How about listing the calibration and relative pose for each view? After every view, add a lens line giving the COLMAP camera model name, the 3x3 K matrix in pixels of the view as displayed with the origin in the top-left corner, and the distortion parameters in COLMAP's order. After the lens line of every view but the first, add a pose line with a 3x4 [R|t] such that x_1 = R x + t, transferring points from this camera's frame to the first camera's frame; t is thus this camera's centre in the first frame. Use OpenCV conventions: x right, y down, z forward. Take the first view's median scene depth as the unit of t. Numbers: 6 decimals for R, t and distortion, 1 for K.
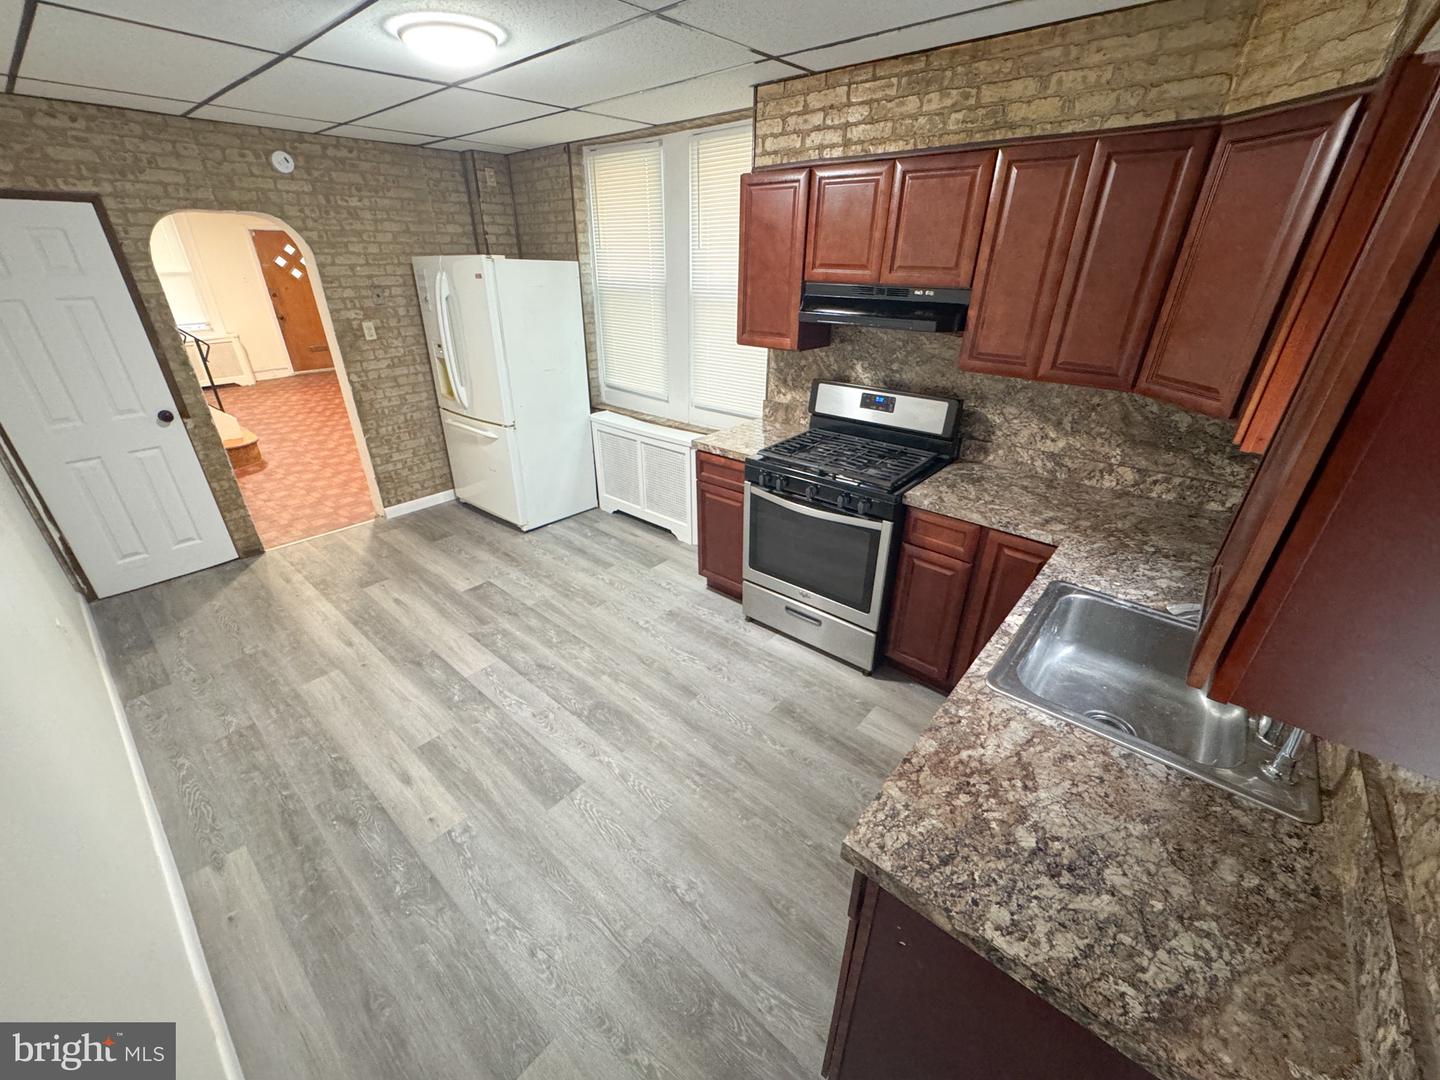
lens RADIAL K [[574.0, 0, 716.4], [0, 574.0, 544.0], [0, 0, 1]] dist [-0.002668, -0.000080]
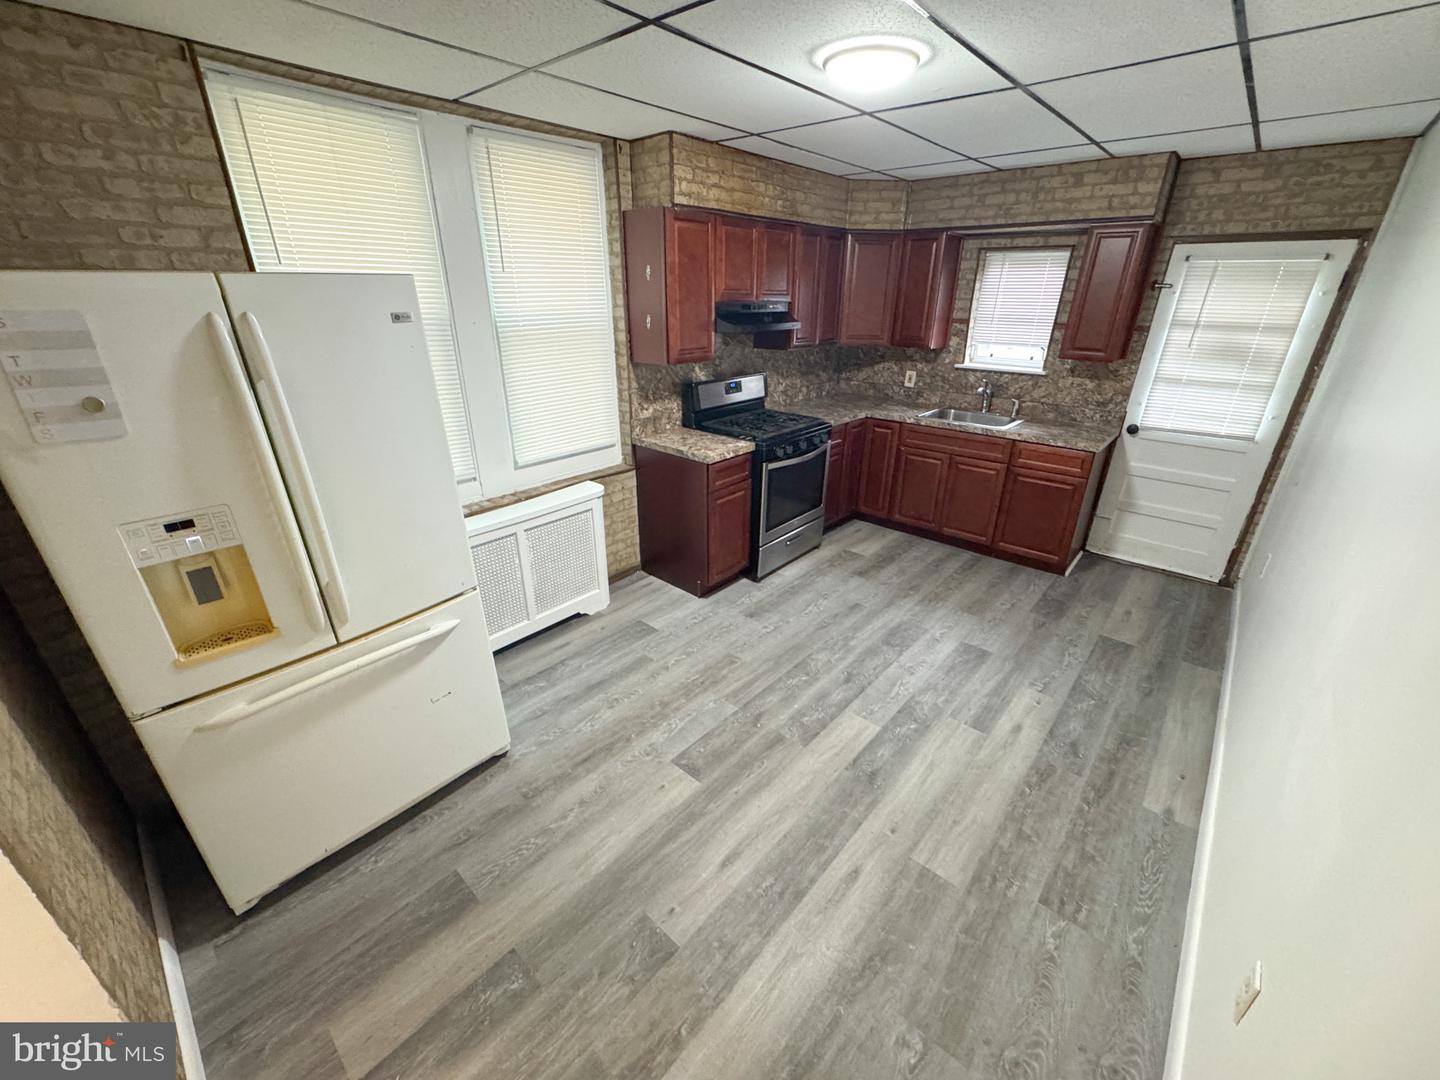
lens RADIAL K [[574.0, 0, 722.1], [0, 574.0, 542.9], [0, 0, 1]] dist [-0.002668, -0.000080]
pose [[0.015307, -0.406721, 0.913424, -1.244697], [0.443551, 0.821490, 0.358352, -0.489779], [-0.896118, 0.399665, 0.192976, 0.996155]]
